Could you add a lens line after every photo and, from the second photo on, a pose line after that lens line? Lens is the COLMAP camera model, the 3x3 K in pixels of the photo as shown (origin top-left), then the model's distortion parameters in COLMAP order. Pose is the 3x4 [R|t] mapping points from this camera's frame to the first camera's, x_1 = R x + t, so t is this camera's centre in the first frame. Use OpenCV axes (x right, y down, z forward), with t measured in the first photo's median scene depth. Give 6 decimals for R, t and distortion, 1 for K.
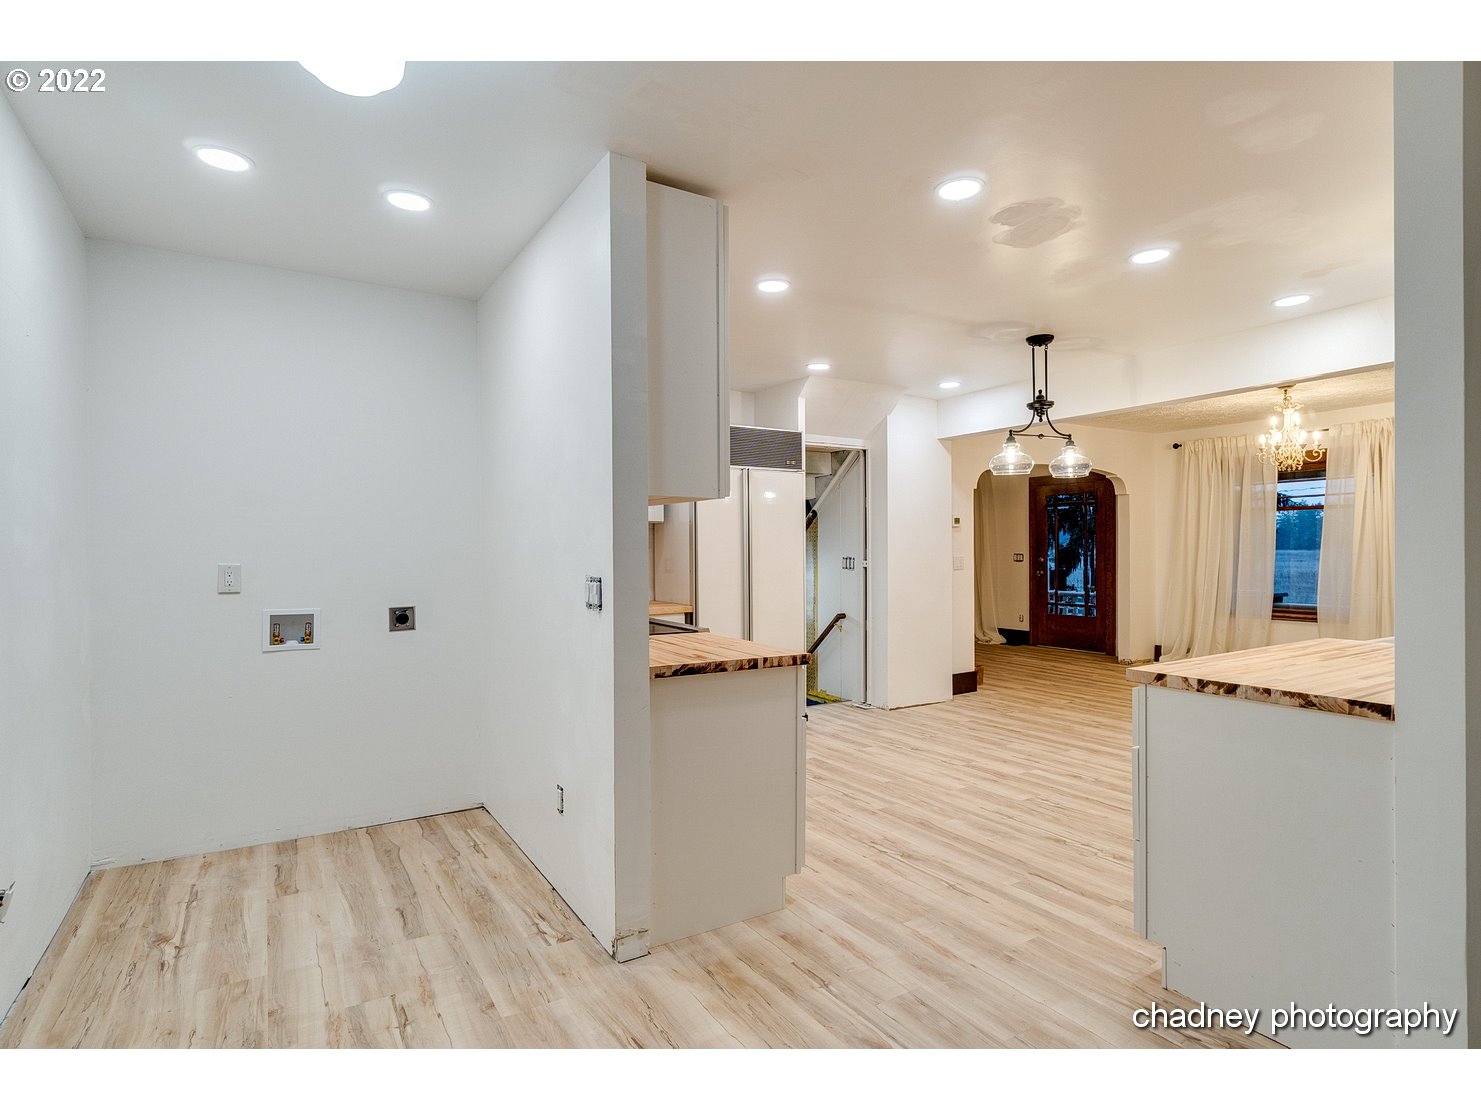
lens RADIAL K [[757.6, 0, 751.2], [0, 757.6, 546.9], [0, 0, 1]] dist [0.000291, 0.000959]
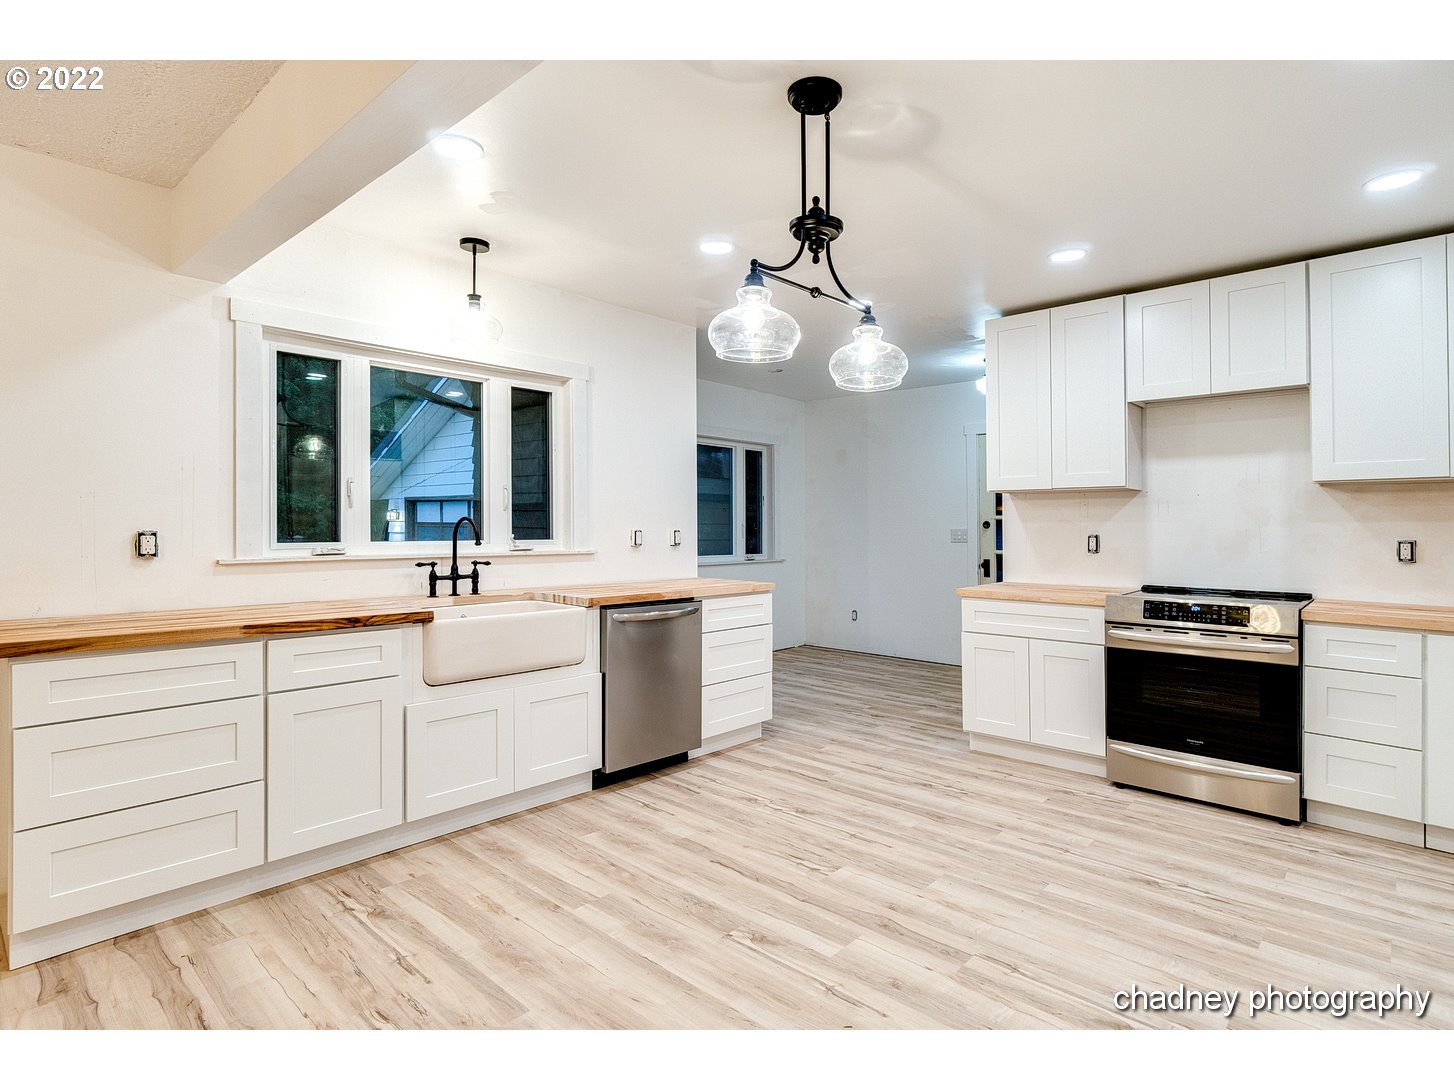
lens RADIAL K [[743.8, 0, 737.5], [0, 743.8, 537.1], [0, 0, 1]] dist [0.000291, 0.000959]
pose [[-0.965681, 0.004441, -0.259694, 0.679925], [-0.000147, 0.999844, 0.017645, 0.005865], [0.259732, 0.017077, -0.965530, 1.759611]]
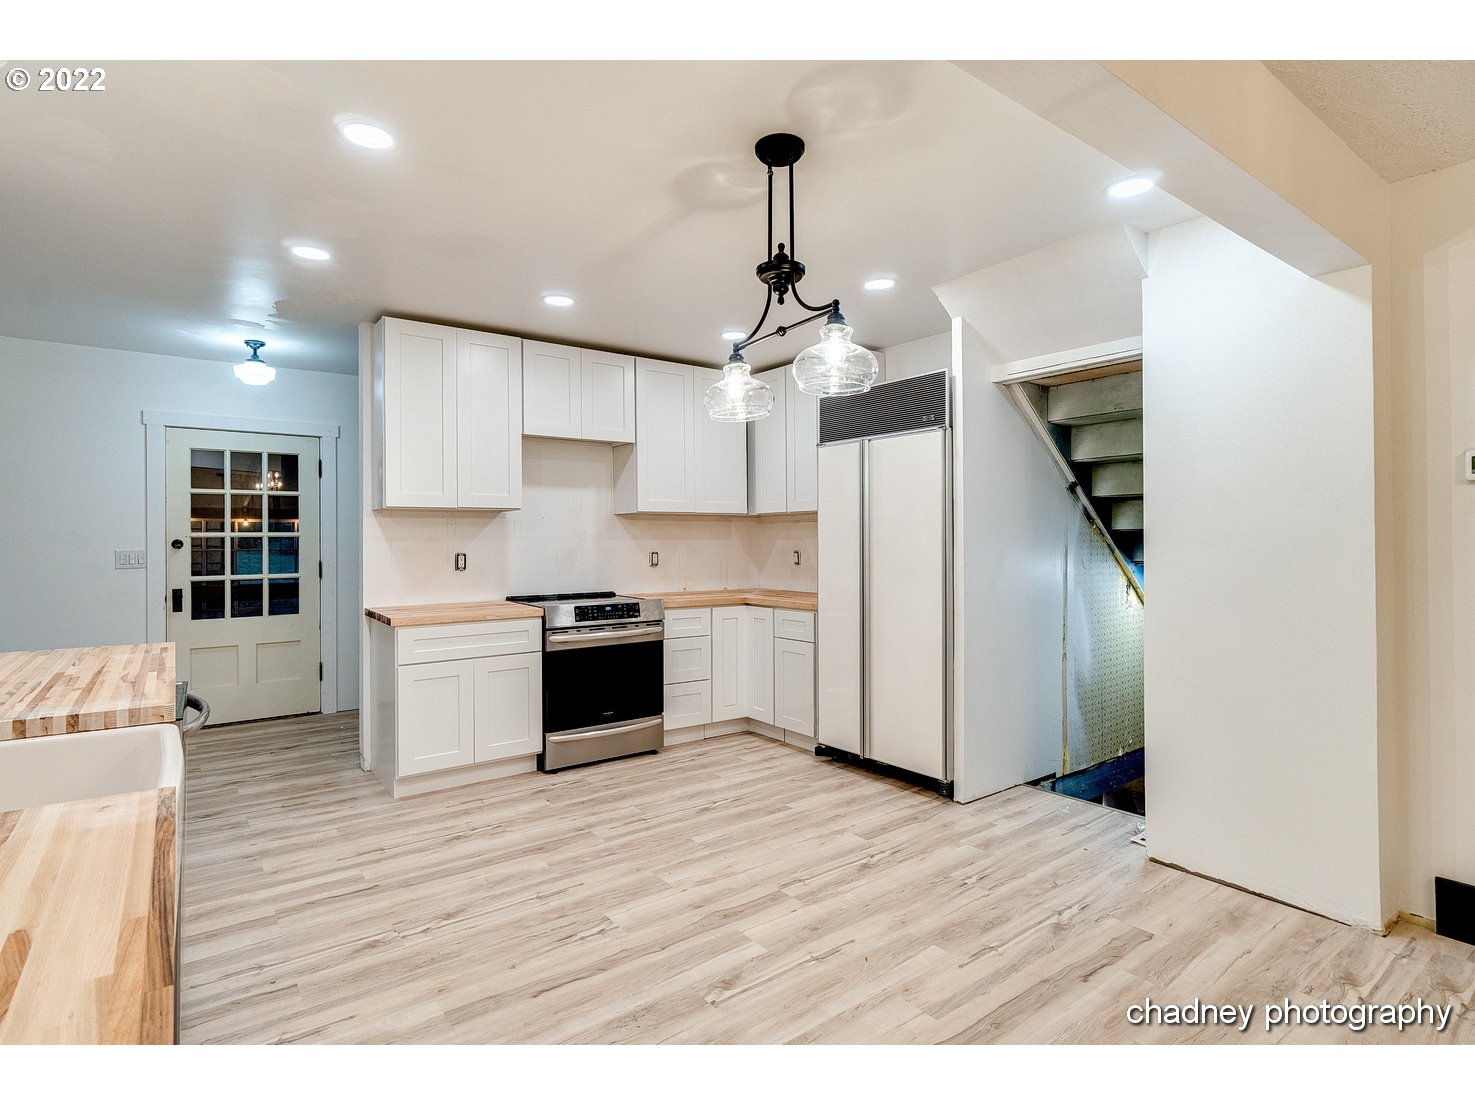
lens RADIAL K [[766.2, 0, 721.5], [0, 766.2, 542.5], [0, 0, 1]] dist [-0.001640, -0.000473]
pose [[0.064207, 0.006919, -0.997913, 1.106552], [0.003388, 0.999969, 0.007151, -0.001758], [0.997931, -0.003840, 0.064182, 1.125781]]
